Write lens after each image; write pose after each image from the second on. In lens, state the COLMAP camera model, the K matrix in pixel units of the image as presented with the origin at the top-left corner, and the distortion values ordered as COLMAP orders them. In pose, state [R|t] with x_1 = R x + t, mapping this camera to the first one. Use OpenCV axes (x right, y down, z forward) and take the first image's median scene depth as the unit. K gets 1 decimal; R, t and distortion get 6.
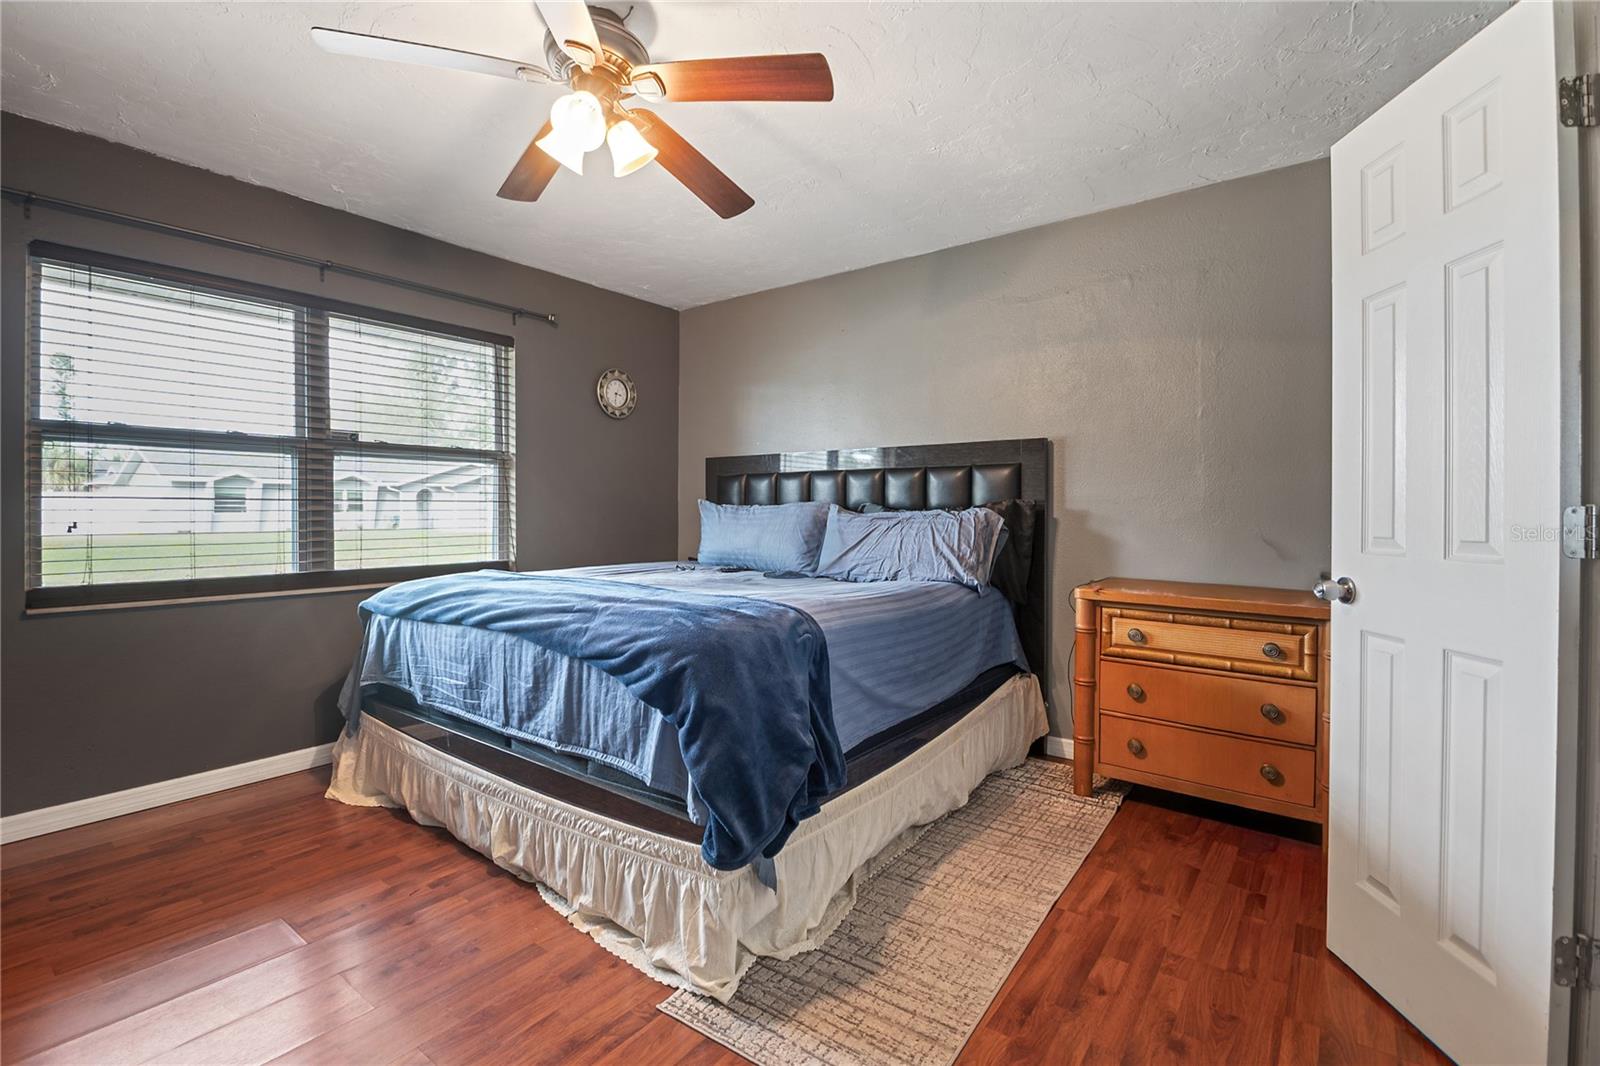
lens RADIAL K [[724.8, 0, 778.2], [0, 724.8, 519.0], [0, 0, 1]] dist [0.000600, -0.000186]
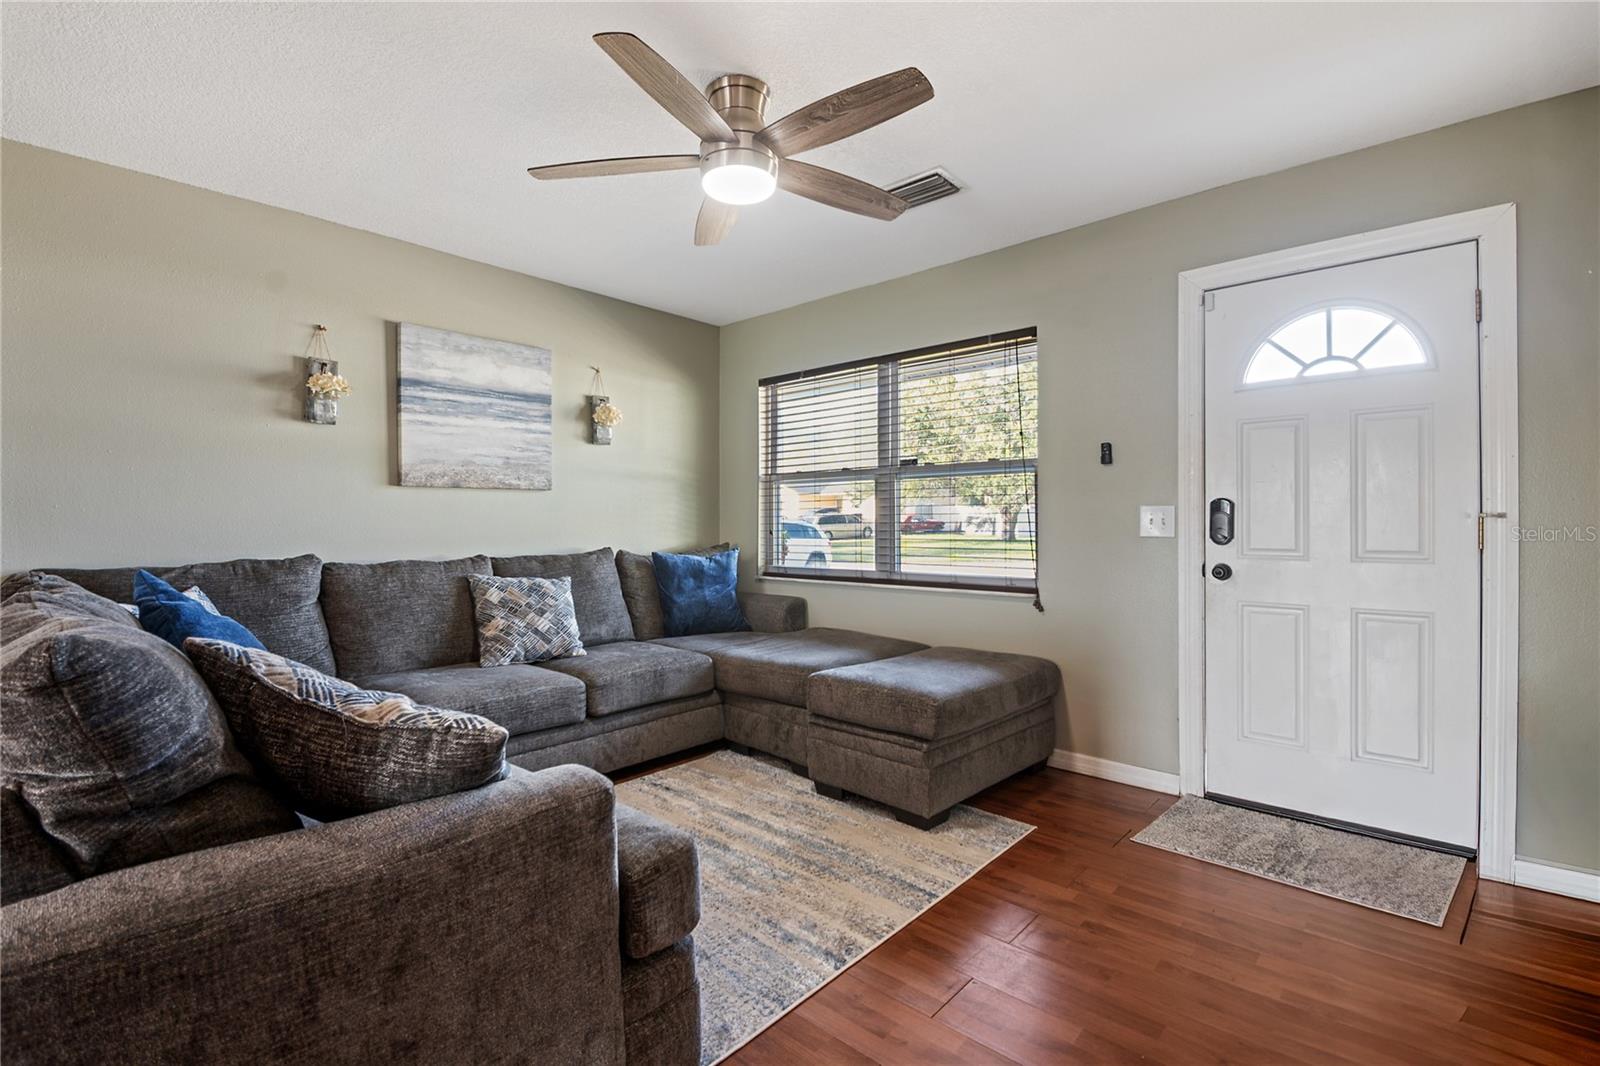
lens RADIAL K [[724.8, 0, 778.2], [0, 724.8, 519.0], [0, 0, 1]] dist [0.000600, -0.000186]
pose [[-0.071366, -0.000696, -0.997450, 0.630271], [-0.008935, 0.999960, -0.000058, -0.019586], [0.997410, 0.008908, -0.071369, 0.916693]]
